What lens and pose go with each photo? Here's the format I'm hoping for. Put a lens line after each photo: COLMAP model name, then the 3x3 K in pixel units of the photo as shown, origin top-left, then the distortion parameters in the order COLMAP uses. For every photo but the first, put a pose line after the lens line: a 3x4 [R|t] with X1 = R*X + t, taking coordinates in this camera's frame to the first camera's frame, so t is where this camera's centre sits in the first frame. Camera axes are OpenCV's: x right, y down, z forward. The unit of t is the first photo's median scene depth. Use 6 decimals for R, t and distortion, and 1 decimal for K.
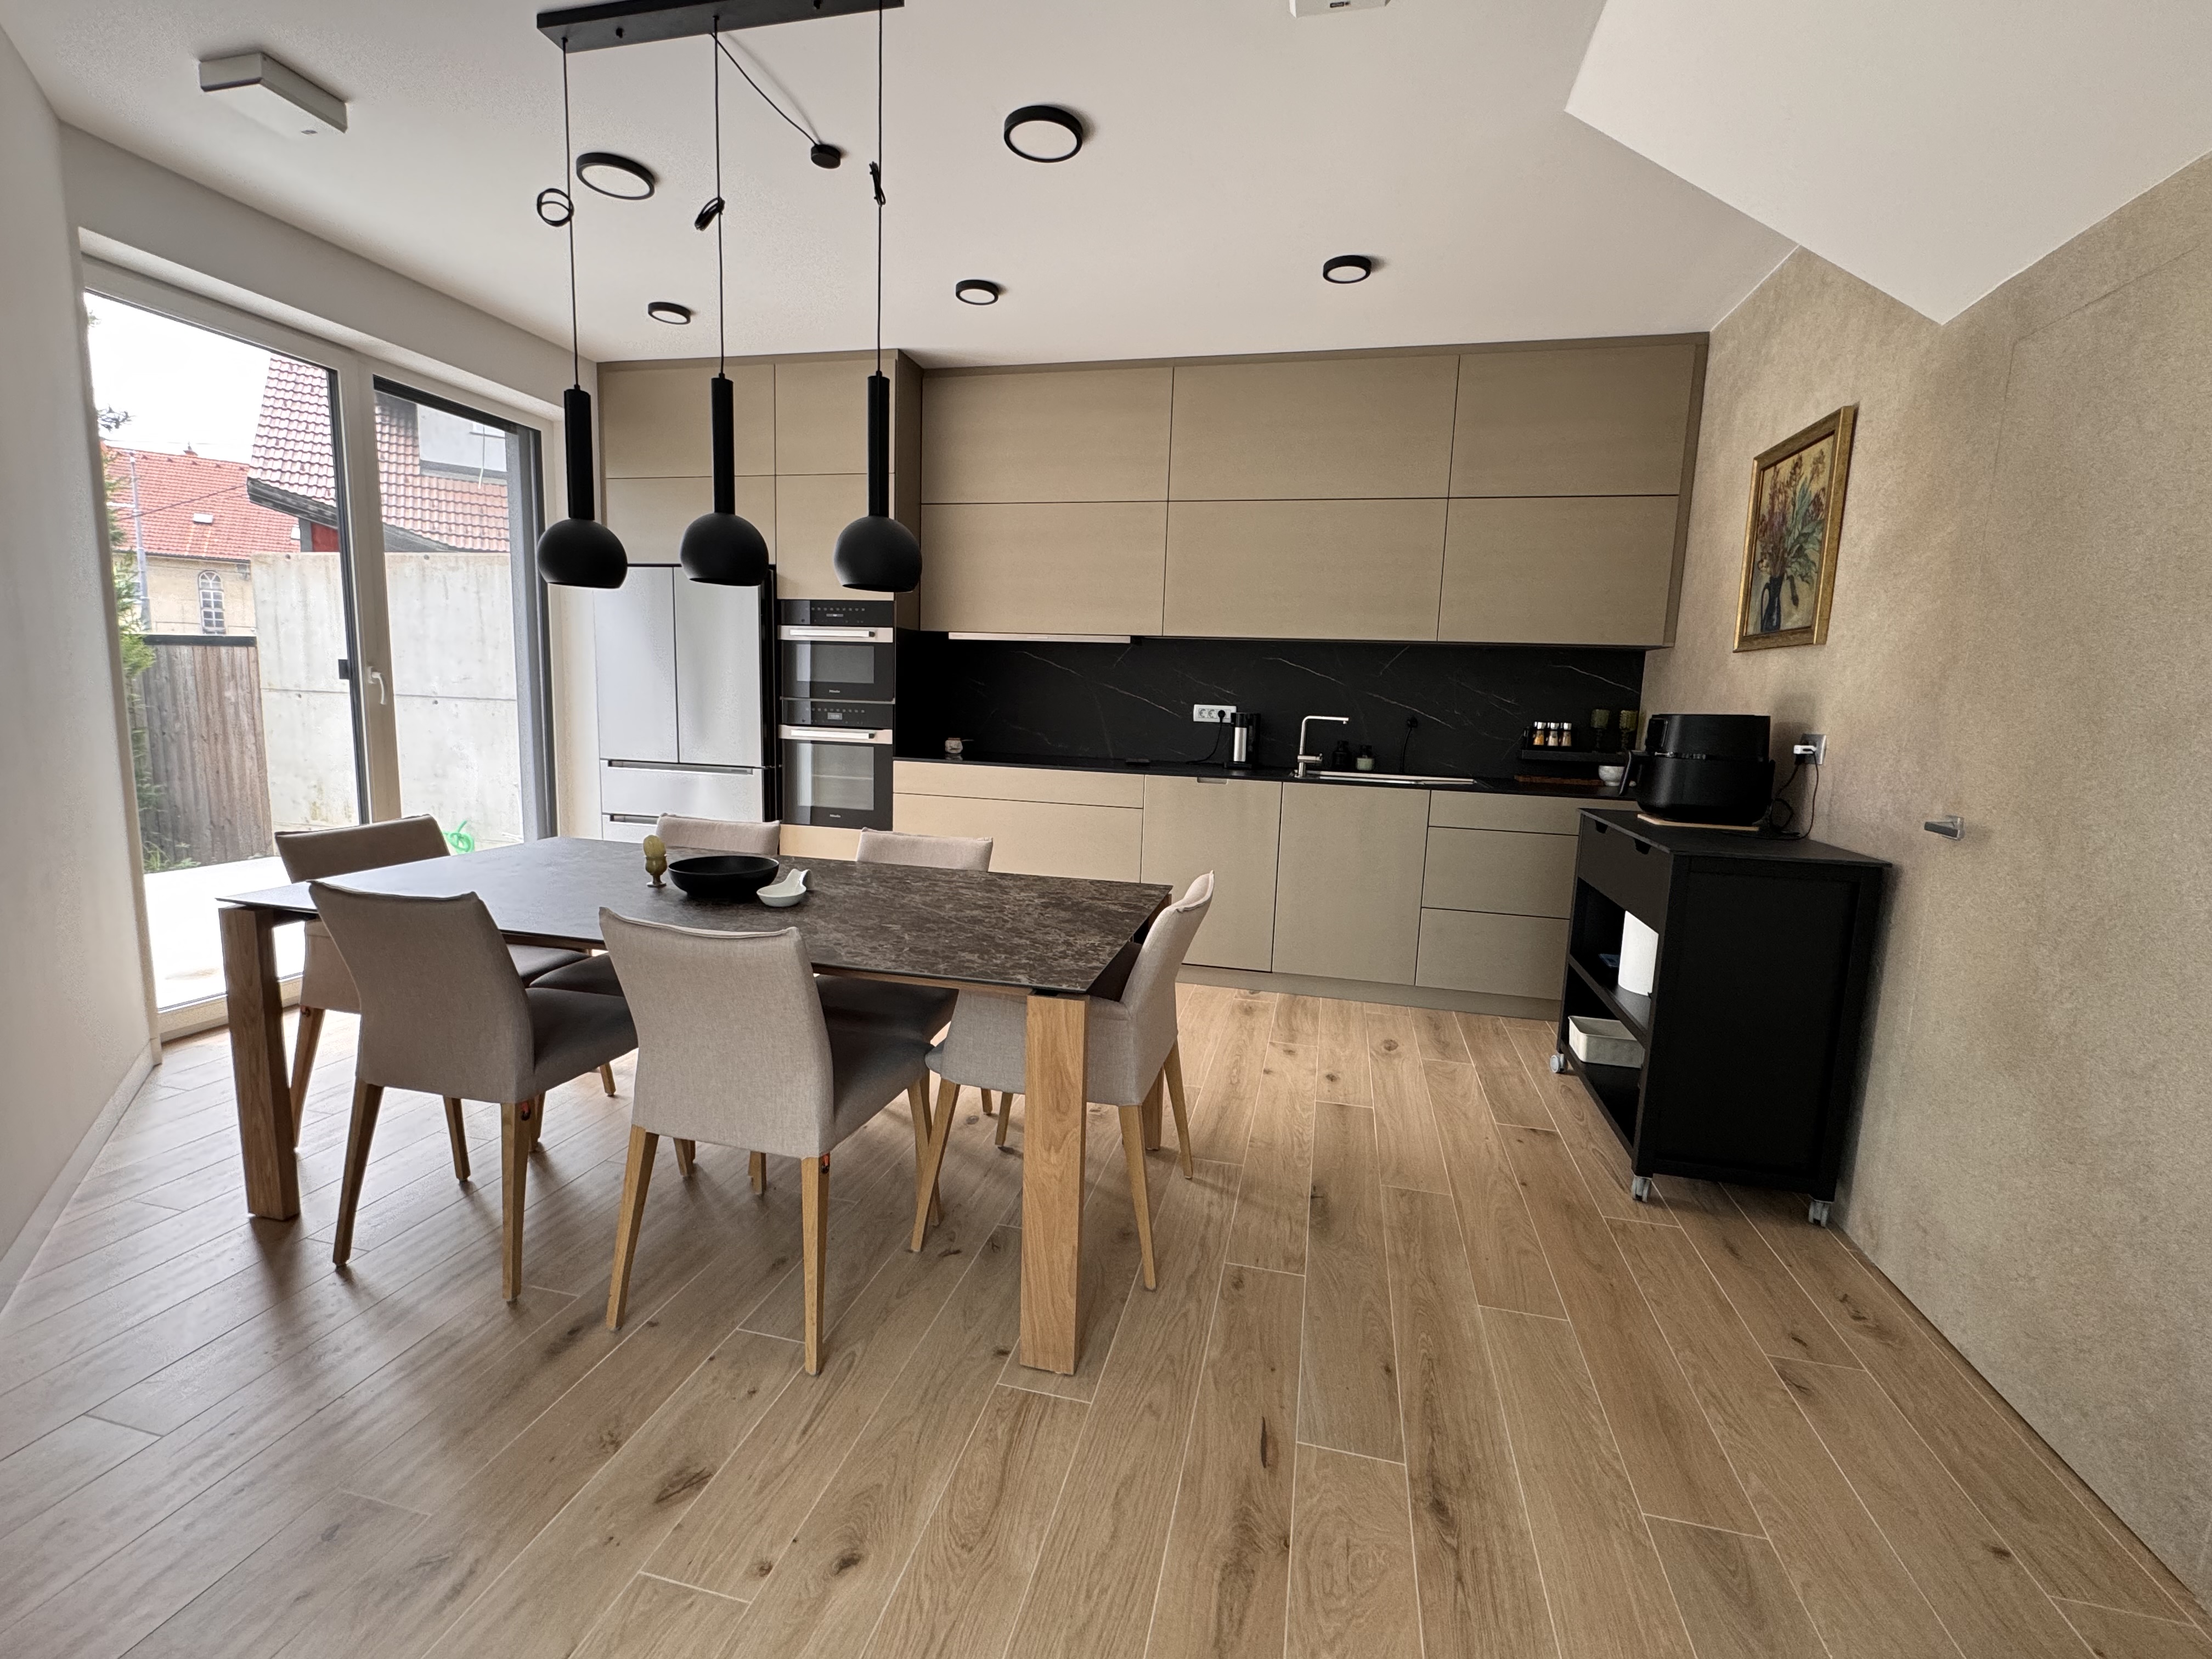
lens RADIAL K [[961.8, 0, 1104.3], [0, 961.8, 827.0], [0, 0, 1]] dist [-0.002264, -0.000091]
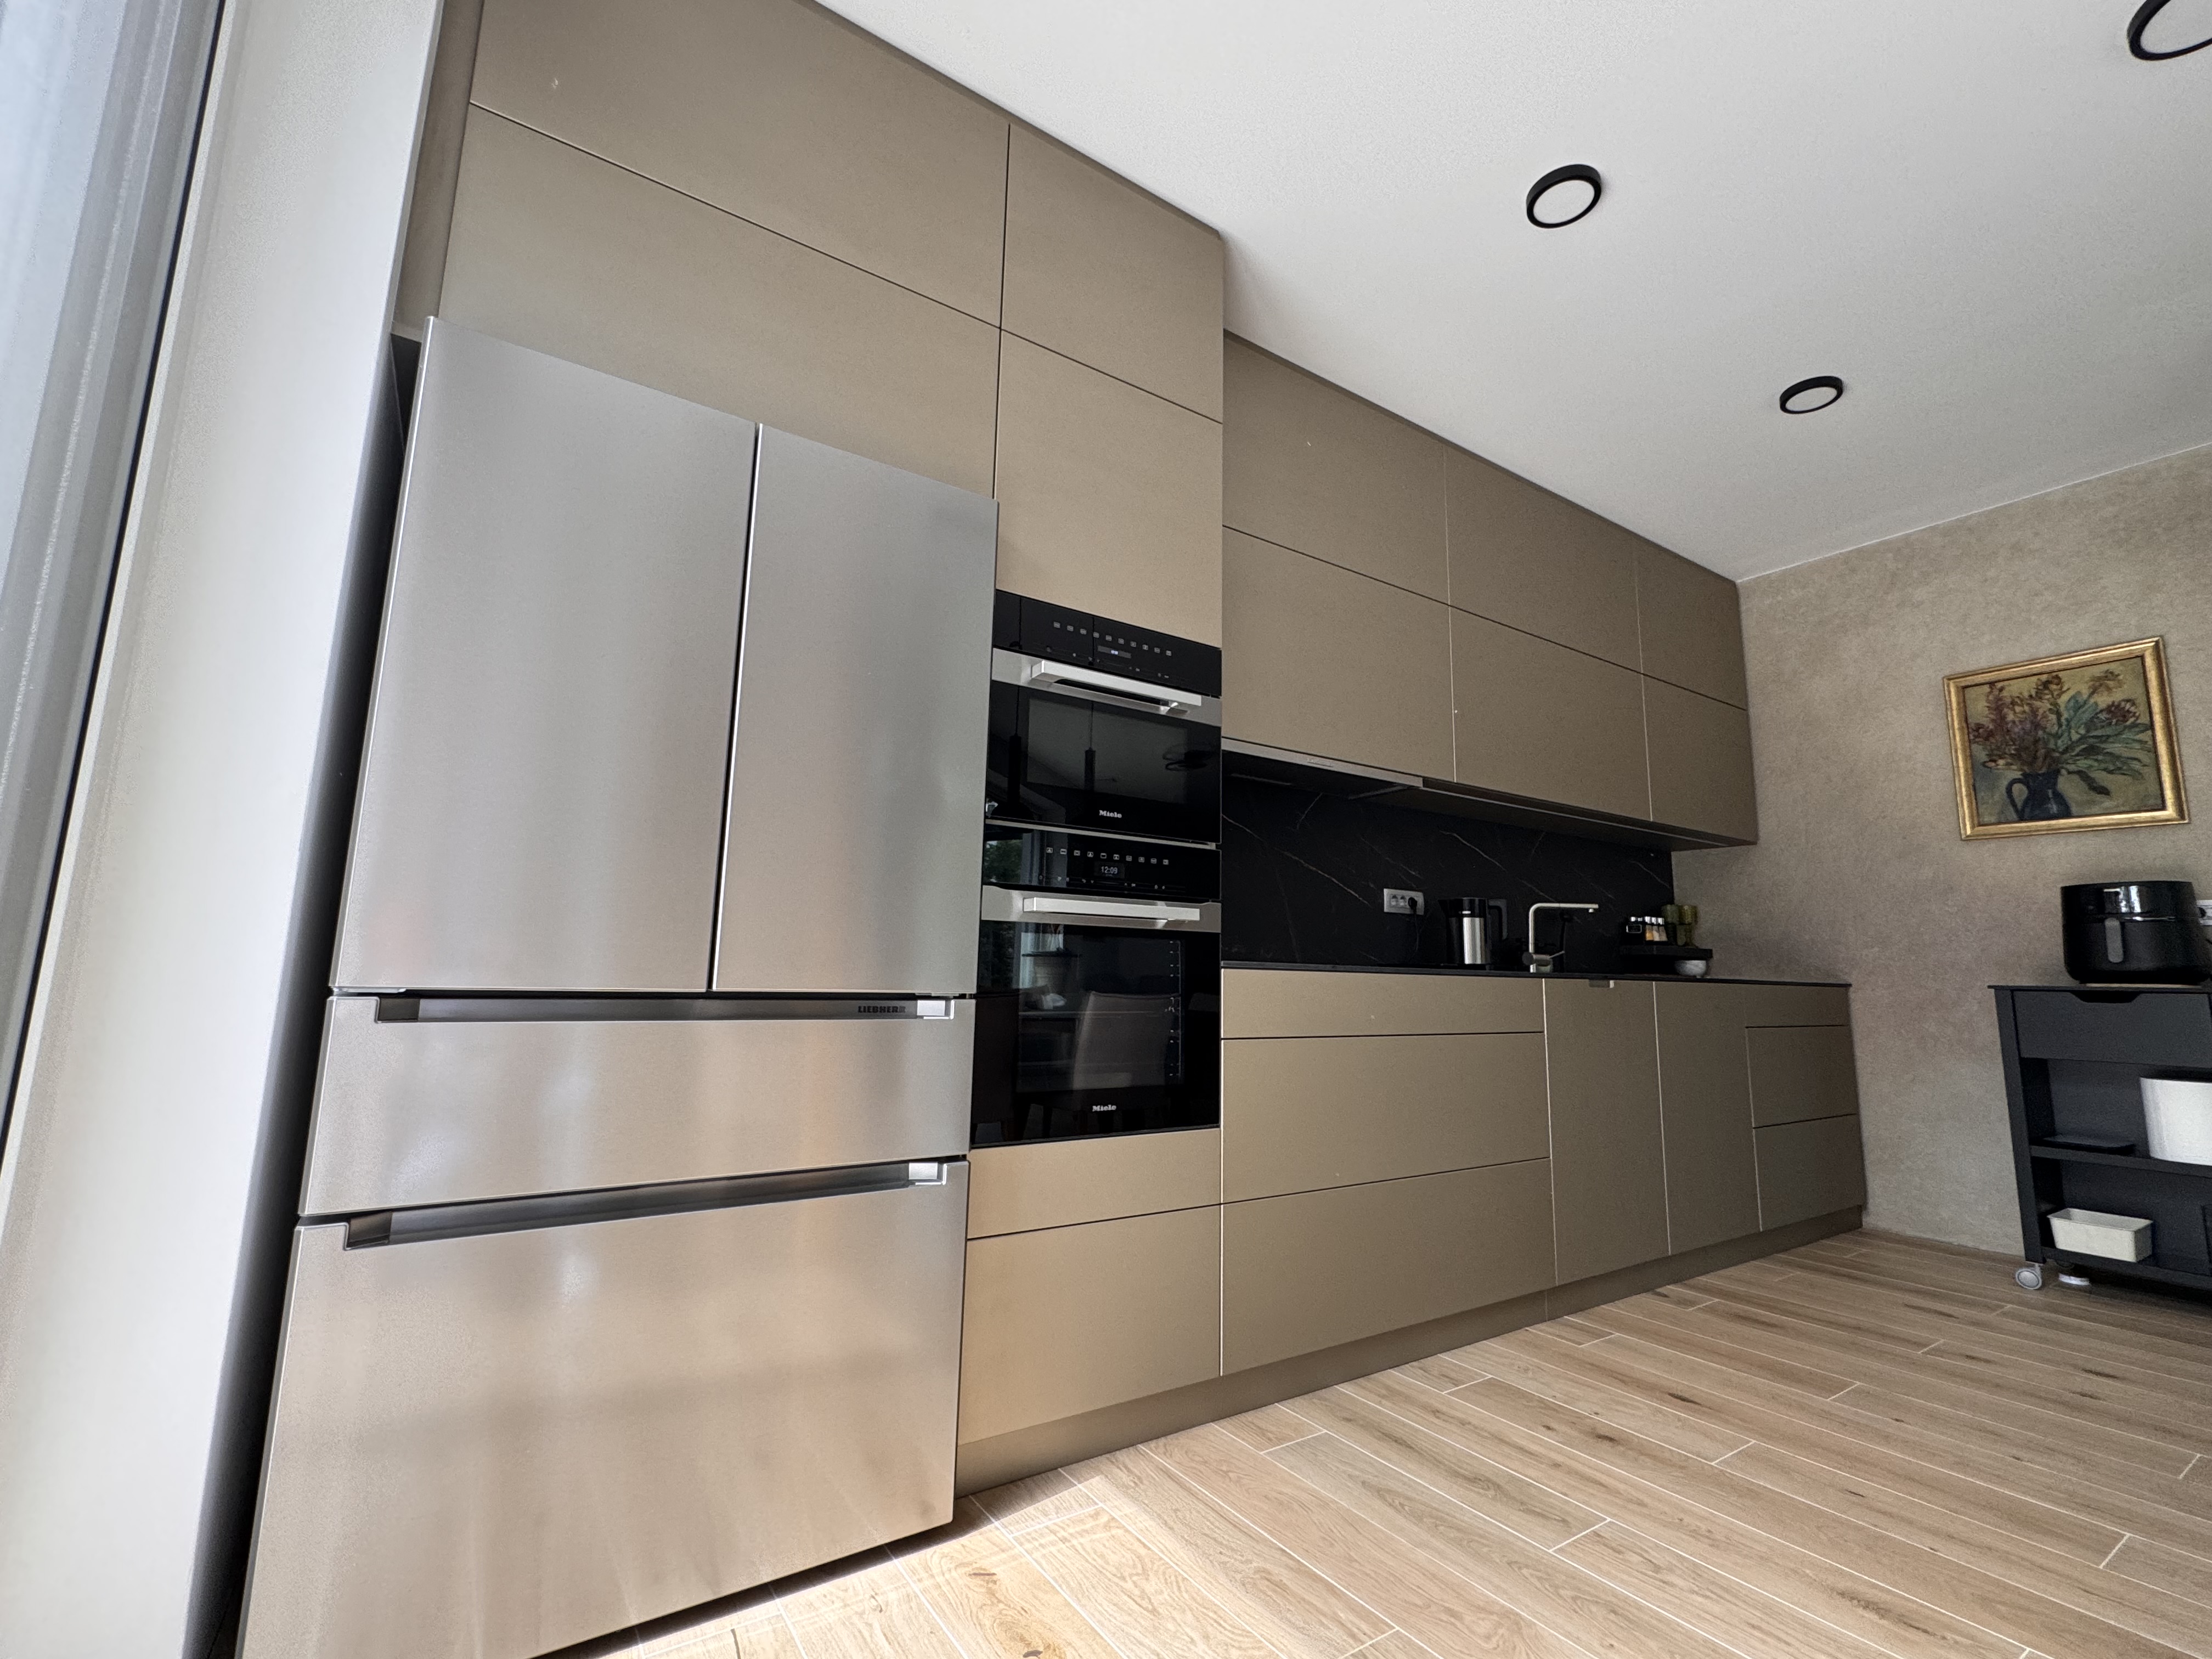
lens RADIAL K [[961.8, 0, 1108.9], [0, 961.8, 828.0], [0, 0, 1]] dist [-0.002264, -0.000091]
pose [[0.677117, 0.091450, 0.730171, -0.608948], [0.103465, 0.970560, -0.217504, -0.040173], [-0.728566, 0.222823, 0.647721, 0.730230]]
